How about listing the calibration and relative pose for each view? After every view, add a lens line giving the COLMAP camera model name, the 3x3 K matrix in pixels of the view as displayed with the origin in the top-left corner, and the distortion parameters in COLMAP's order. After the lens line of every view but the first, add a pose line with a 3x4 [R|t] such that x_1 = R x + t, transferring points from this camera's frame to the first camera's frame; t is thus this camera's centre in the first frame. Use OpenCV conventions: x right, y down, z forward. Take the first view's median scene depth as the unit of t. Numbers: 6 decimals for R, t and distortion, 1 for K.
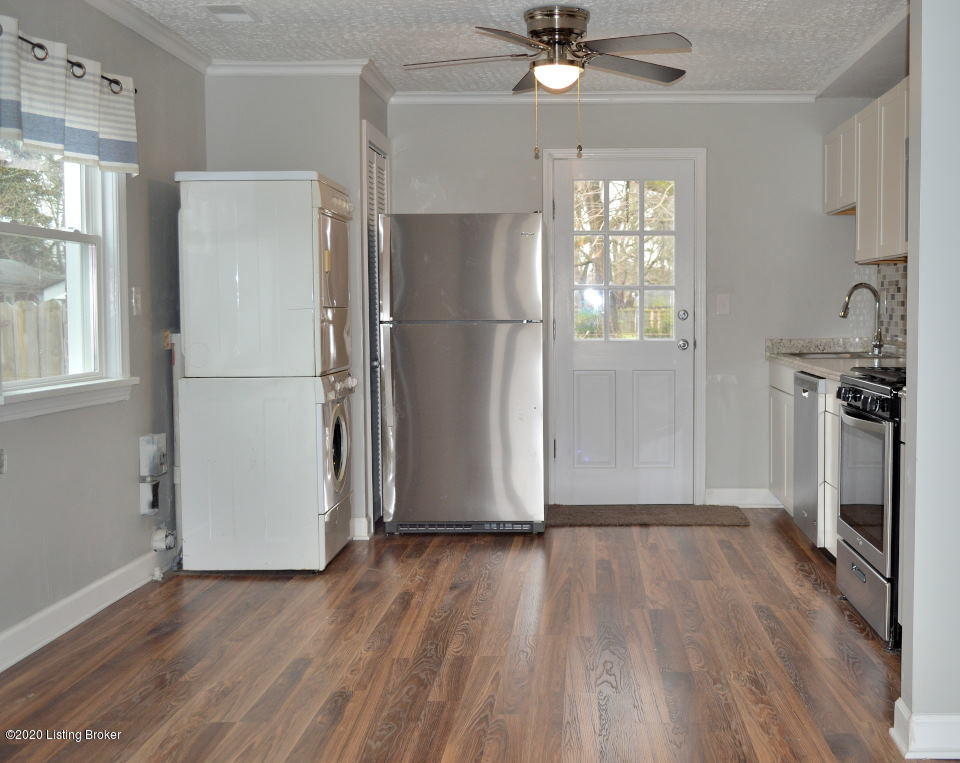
lens RADIAL K [[1096.8, 0, 480.1], [0, 1096.8, 380.2], [0, 0, 1]] dist [-0.021030, 0.000000]
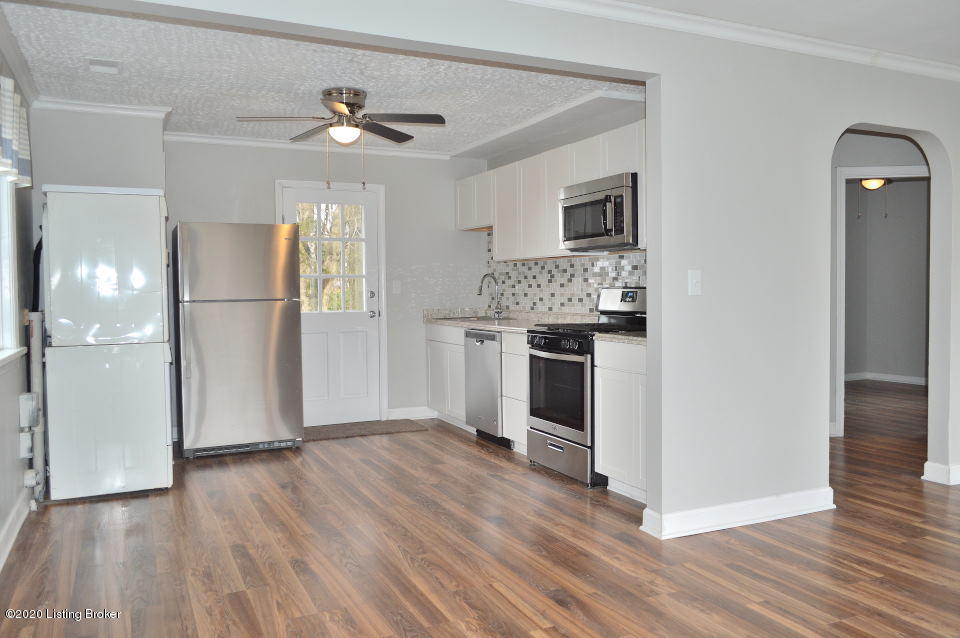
lens RADIAL K [[754.1, 0, 480.0], [0, 754.1, 318.9], [0, 0, 1]] dist [-0.005576, -0.000161]
pose [[0.902303, -0.022469, 0.430517, -0.195979], [0.034808, 0.999177, -0.020804, 0.000775], [-0.429695, 0.033757, 0.902343, 0.003163]]
